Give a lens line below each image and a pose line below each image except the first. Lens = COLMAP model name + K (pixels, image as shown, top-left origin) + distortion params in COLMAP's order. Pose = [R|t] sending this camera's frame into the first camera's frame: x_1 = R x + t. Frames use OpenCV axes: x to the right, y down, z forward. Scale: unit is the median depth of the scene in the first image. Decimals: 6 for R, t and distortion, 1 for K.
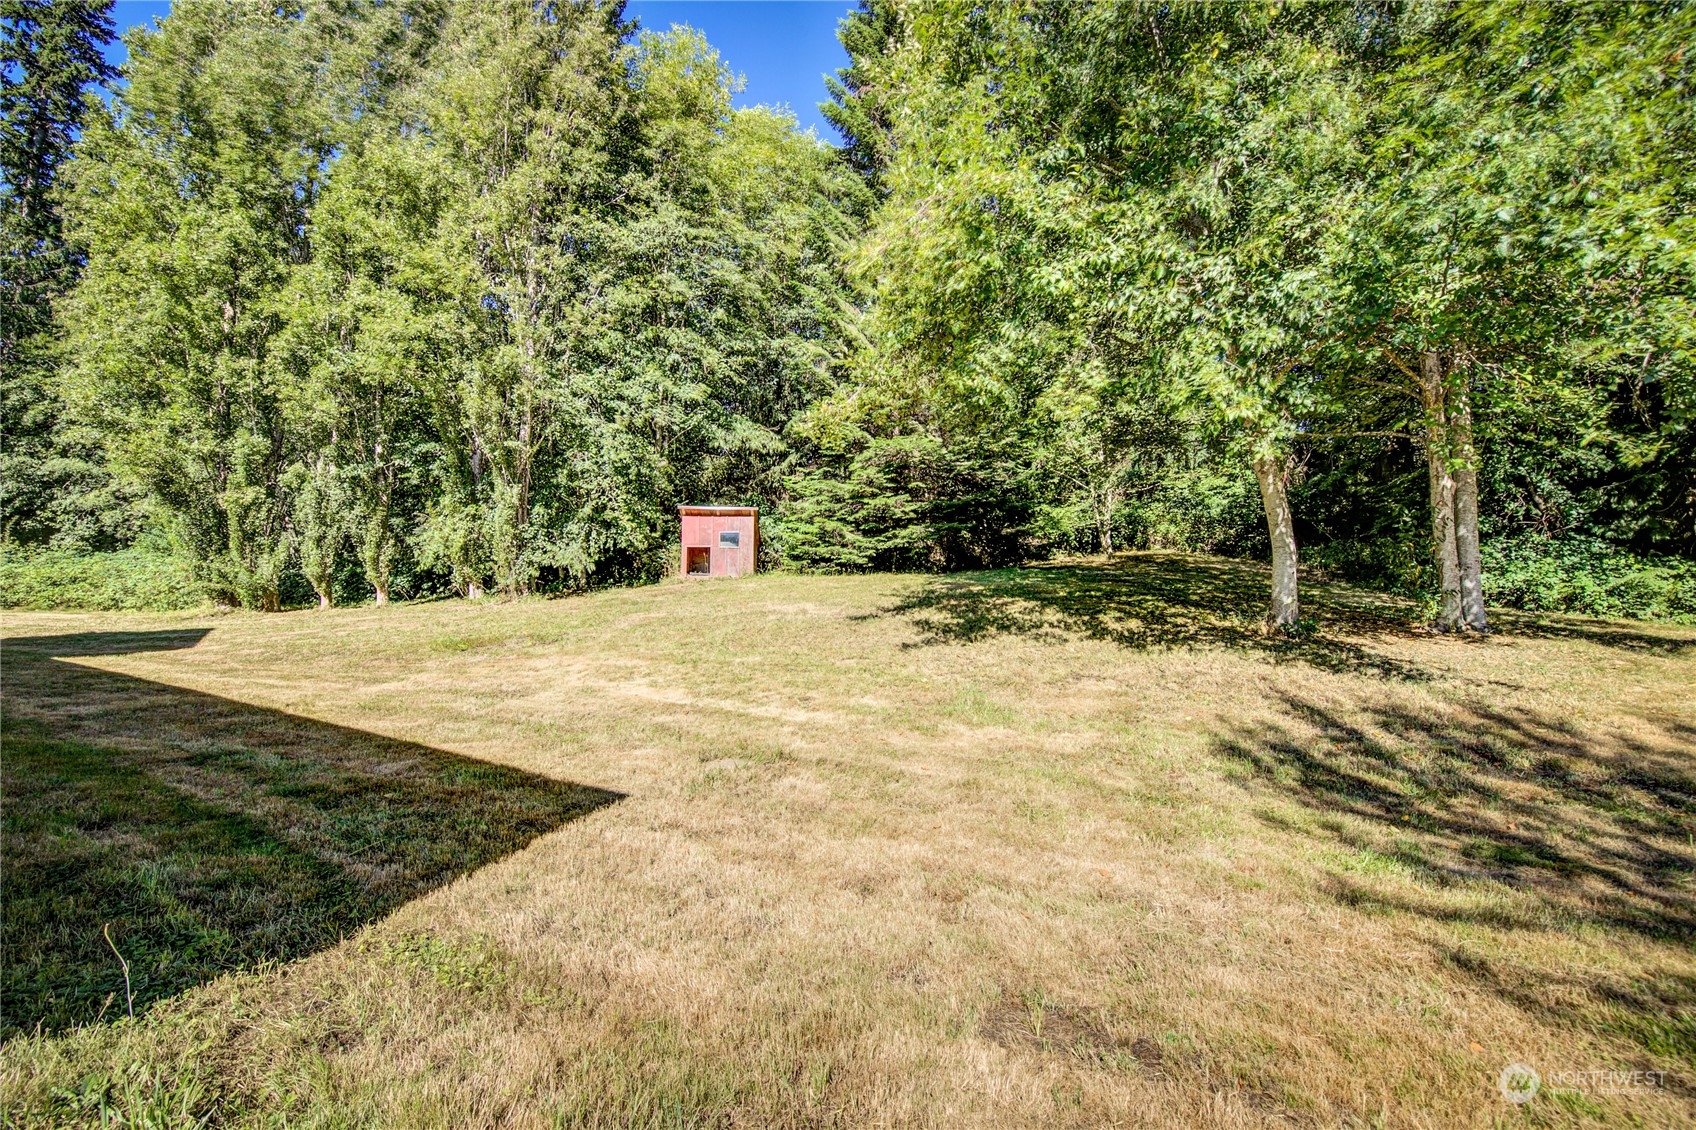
lens RADIAL K [[661.9, 0, 845.7], [0, 661.9, 565.2], [0, 0, 1]] dist [-0.002081, -0.000598]
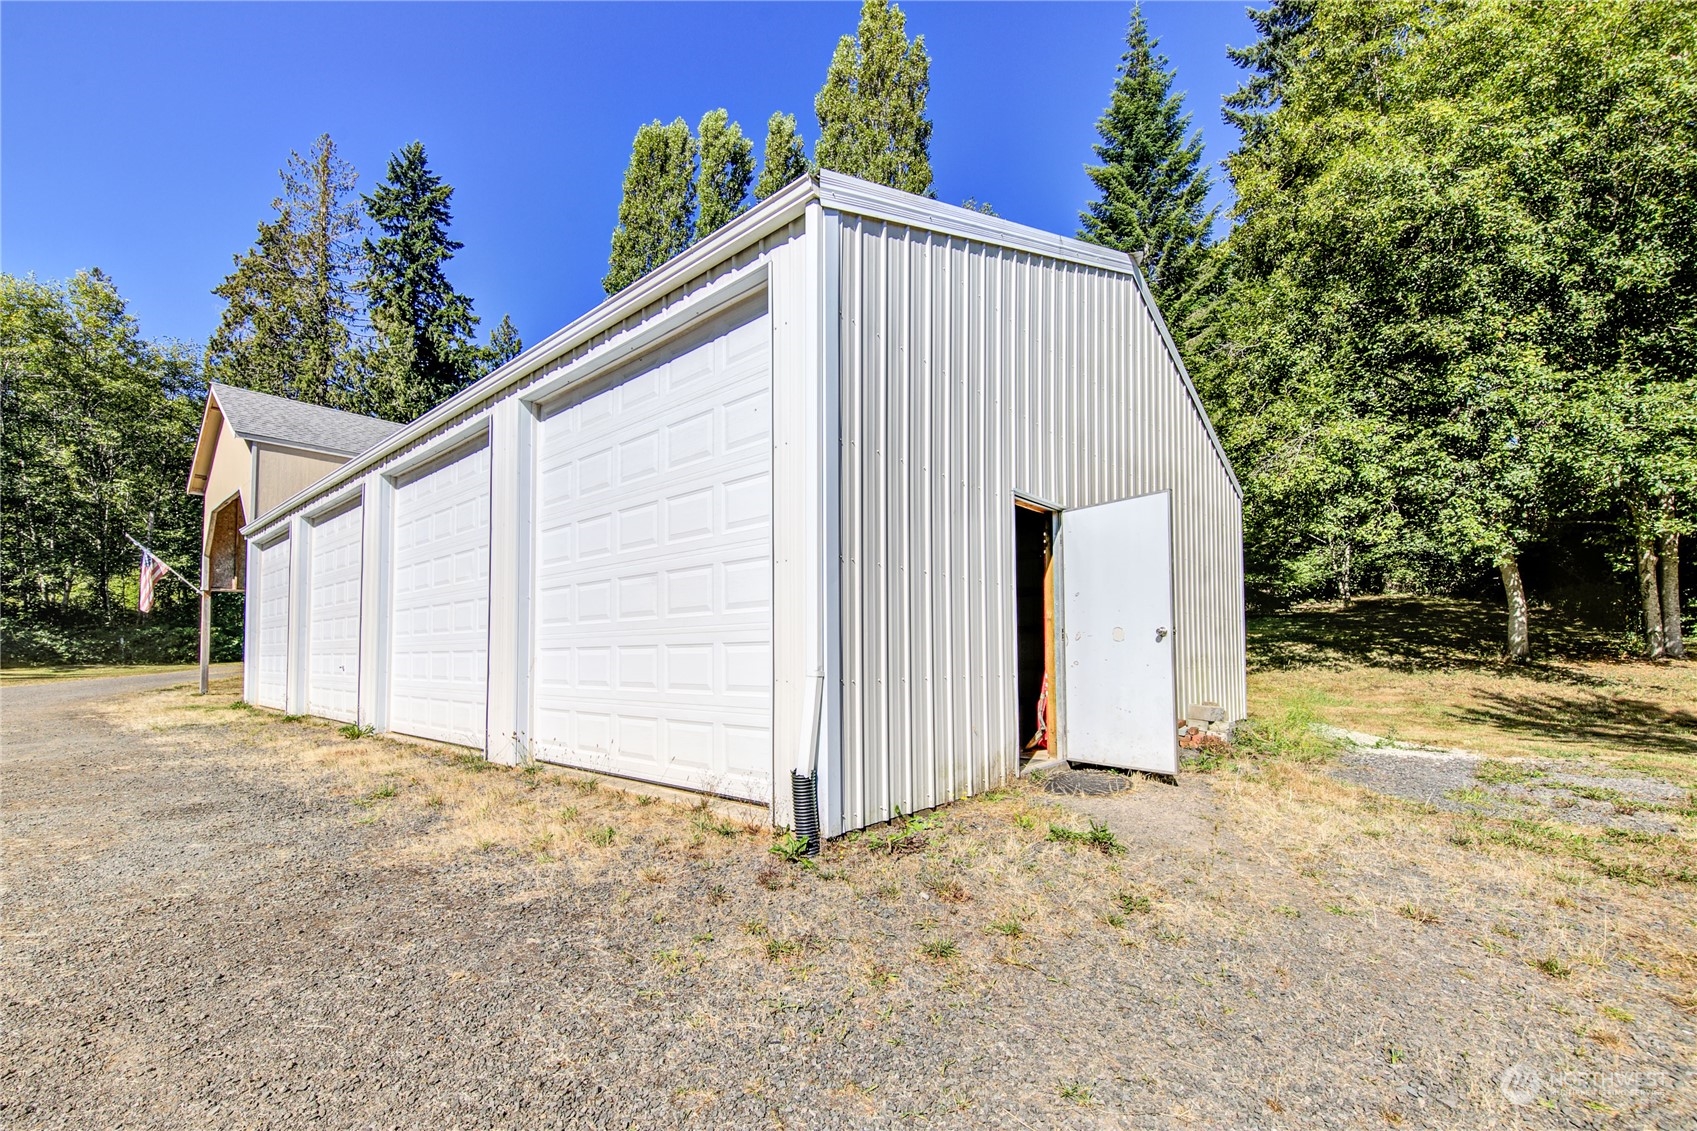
lens RADIAL K [[662.3, 0, 877.9], [0, 662.3, 636.3], [0, 0, 1]] dist [-0.002081, -0.000598]
pose [[0.979377, -0.024671, -0.200528, -0.534639], [0.031284, 0.999064, 0.029873, -0.051158], [0.199603, -0.035530, 0.979233, -0.882801]]
